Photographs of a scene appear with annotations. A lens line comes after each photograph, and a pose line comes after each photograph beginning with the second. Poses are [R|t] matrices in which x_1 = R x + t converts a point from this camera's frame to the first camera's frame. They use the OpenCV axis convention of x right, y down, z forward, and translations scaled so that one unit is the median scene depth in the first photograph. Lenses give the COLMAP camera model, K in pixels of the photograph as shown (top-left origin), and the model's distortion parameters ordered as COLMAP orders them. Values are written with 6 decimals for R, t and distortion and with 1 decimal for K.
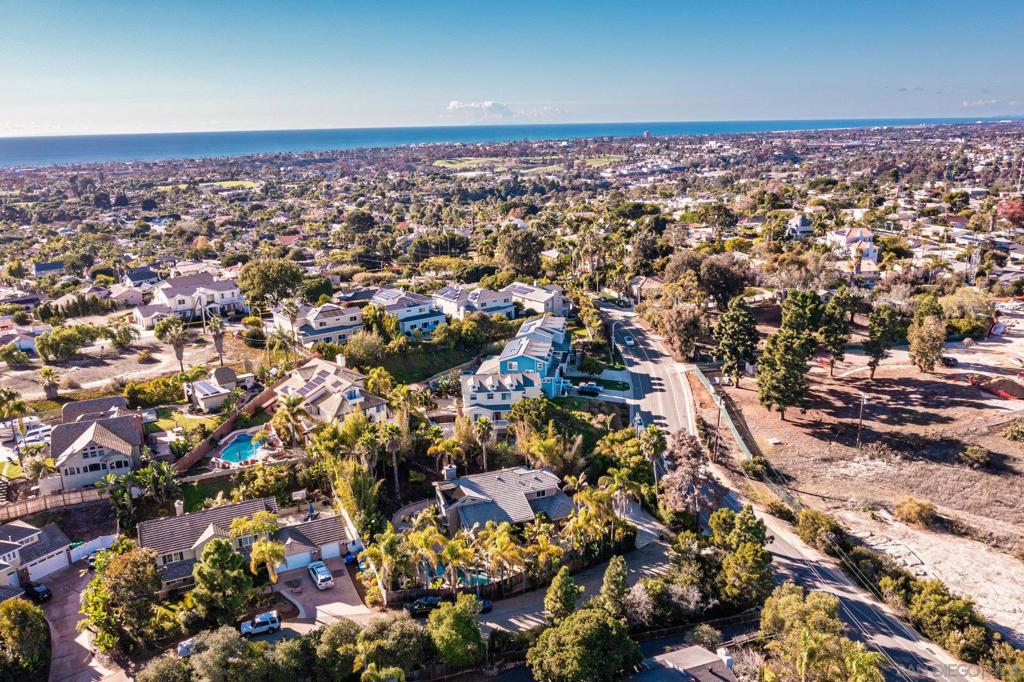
lens RADIAL K [[815.2, 0, 512.0], [0, 815.2, 341.0], [0, 0, 1]] dist [-0.007089, -0.004911]
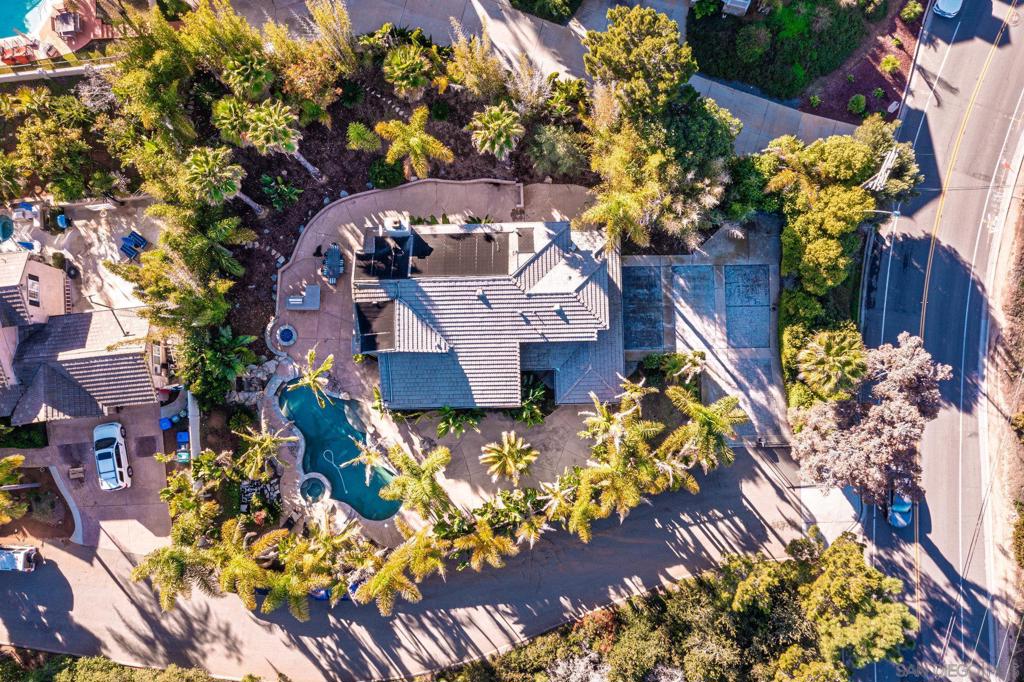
lens RADIAL K [[815.2, 0, 512.0], [0, 815.2, 341.0], [0, 0, 1]] dist [-0.007089, -0.004911]
pose [[0.937740, 0.343818, -0.049319, 0.030792], [-0.078970, 0.349315, 0.933672, -0.249919], [0.338241, -0.871647, 0.354718, 0.746522]]
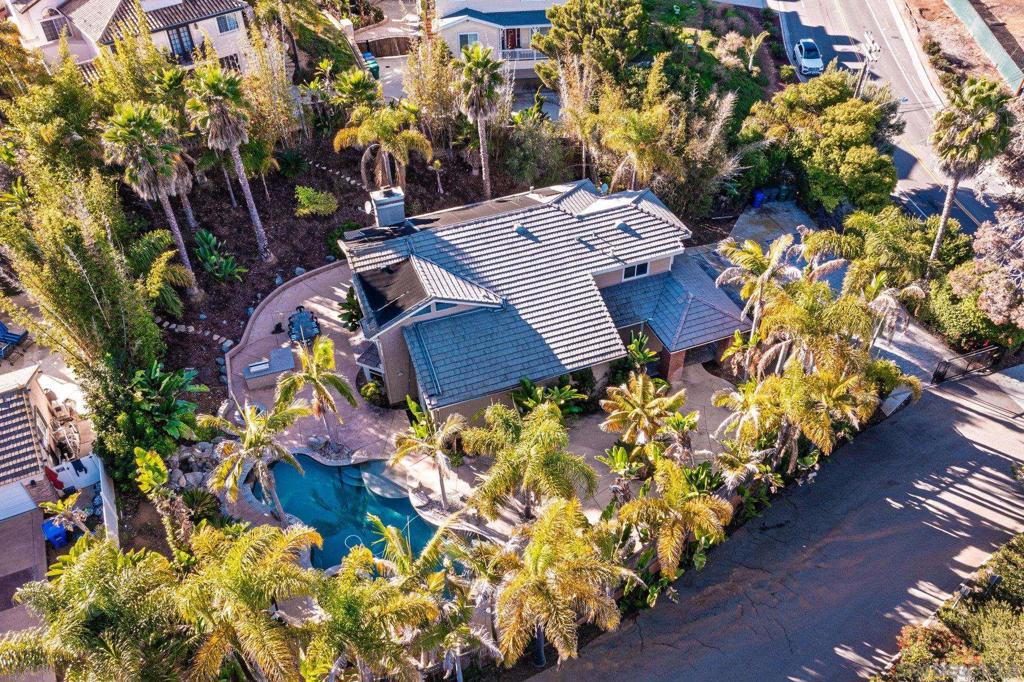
lens RADIAL K [[815.2, 0, 512.0], [0, 815.2, 341.0], [0, 0, 1]] dist [-0.007089, -0.004911]
pose [[0.999932, 0.002912, -0.011258, -0.014922], [0.002378, 0.896487, 0.443063, 0.049008], [0.011383, -0.443060, 0.896420, 0.603261]]
